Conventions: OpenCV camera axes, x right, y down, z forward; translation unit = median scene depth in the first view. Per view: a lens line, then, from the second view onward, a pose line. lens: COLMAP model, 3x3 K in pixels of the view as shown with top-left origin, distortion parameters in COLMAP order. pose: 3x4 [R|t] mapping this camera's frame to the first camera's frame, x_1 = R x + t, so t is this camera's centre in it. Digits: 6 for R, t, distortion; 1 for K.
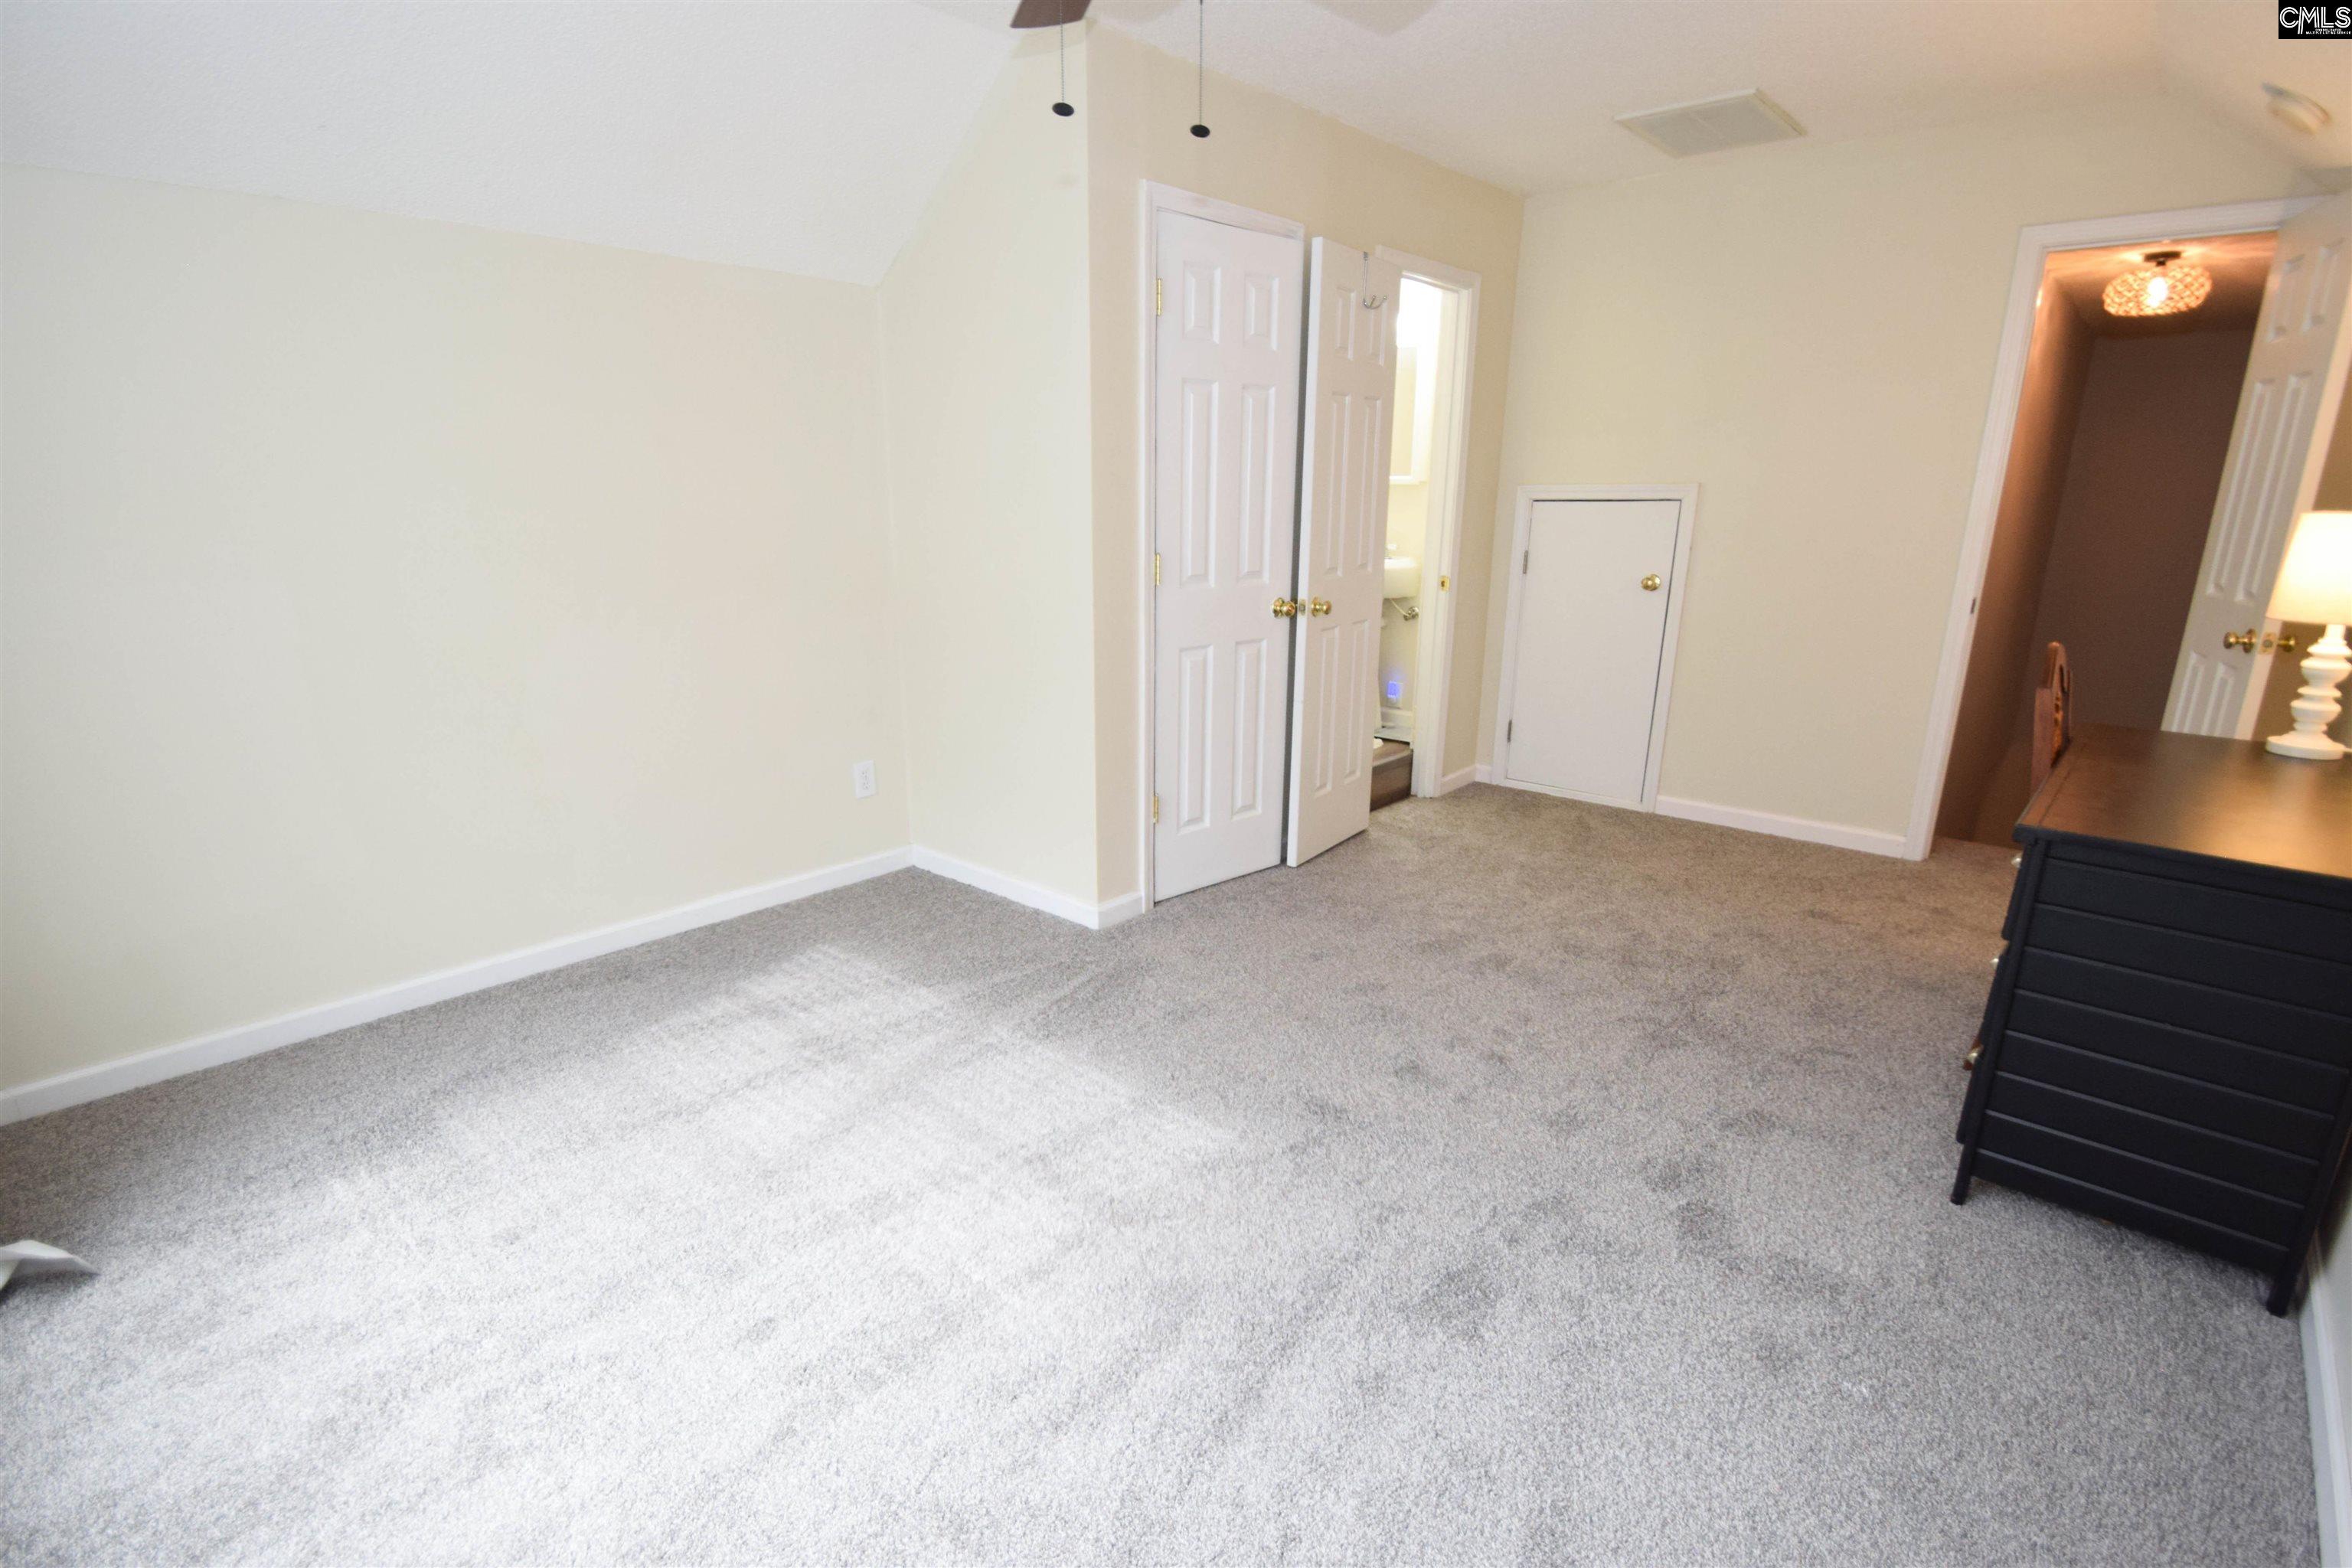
lens RADIAL K [[1052.7, 0, 1152.1], [0, 1052.7, 814.9], [0, 0, 1]] dist [0.010247, -0.017258]
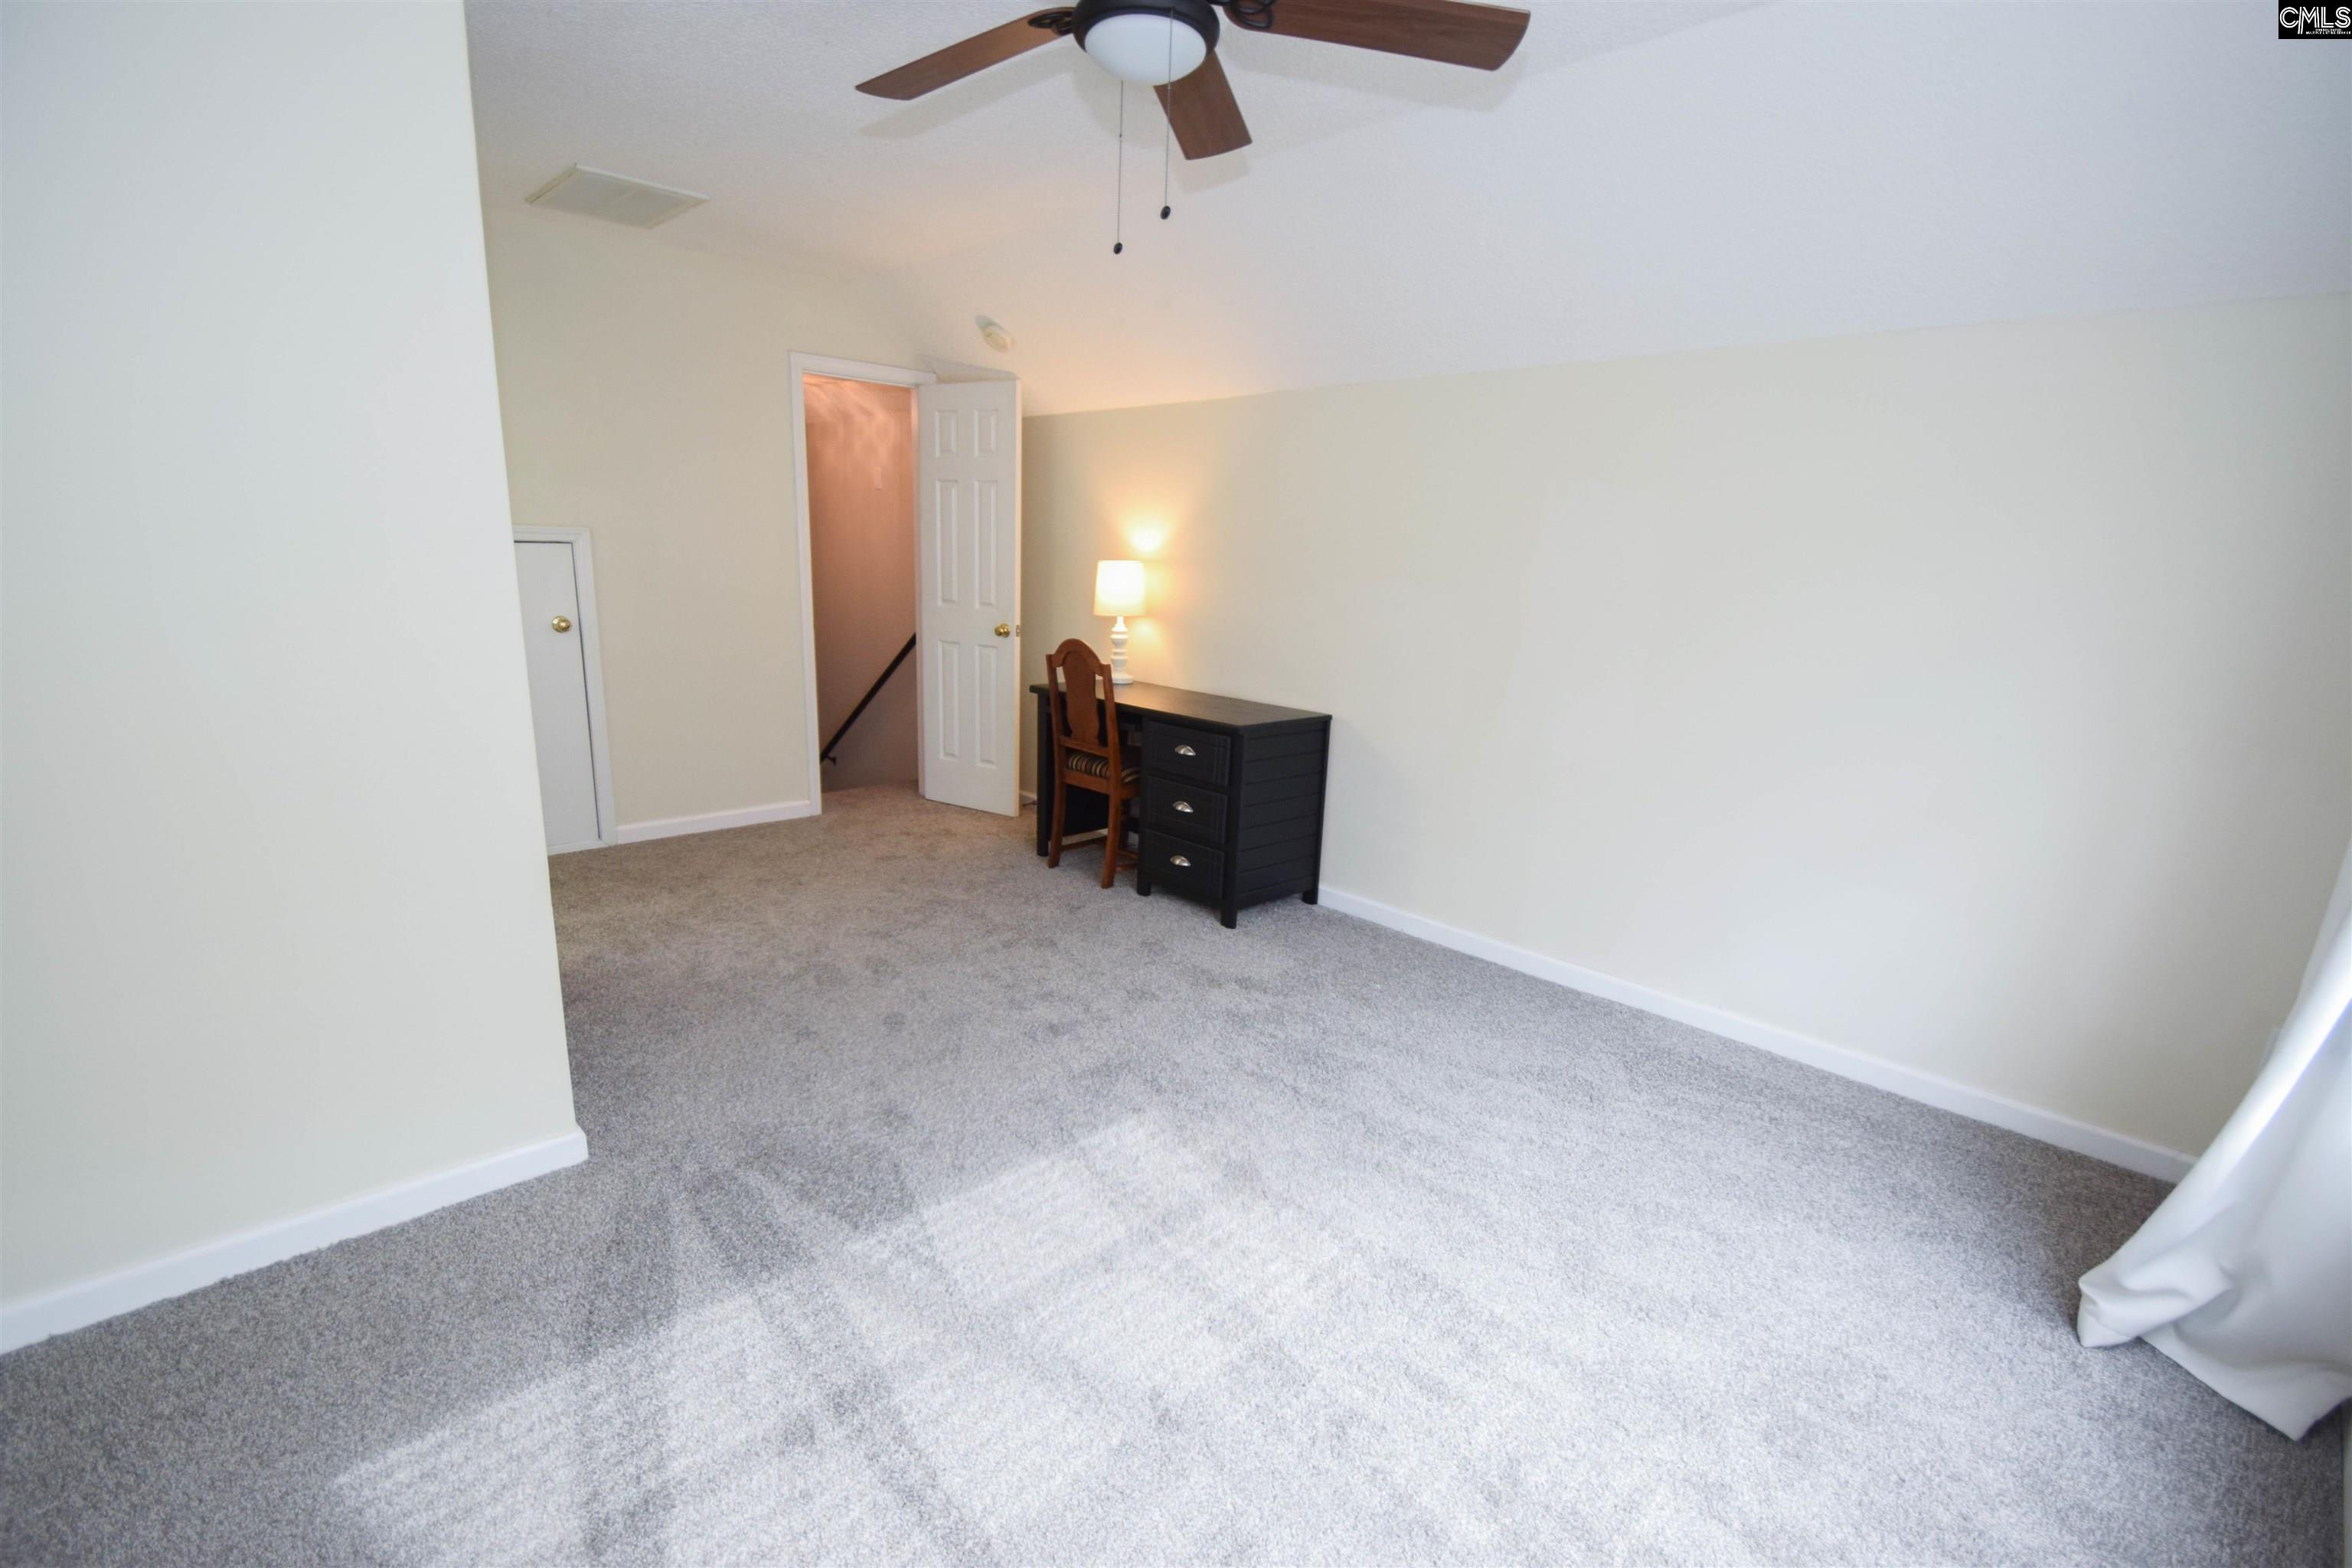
lens RADIAL K [[993.0, 0, 1166.5], [0, 993.0, 798.6], [0, 0, 1]] dist [0.000014, -0.013815]
pose [[0.103162, -0.228171, 0.968140, -0.667140], [0.245412, 0.949082, 0.197528, -0.172836], [-0.963914, 0.217215, 0.153905, 0.540872]]
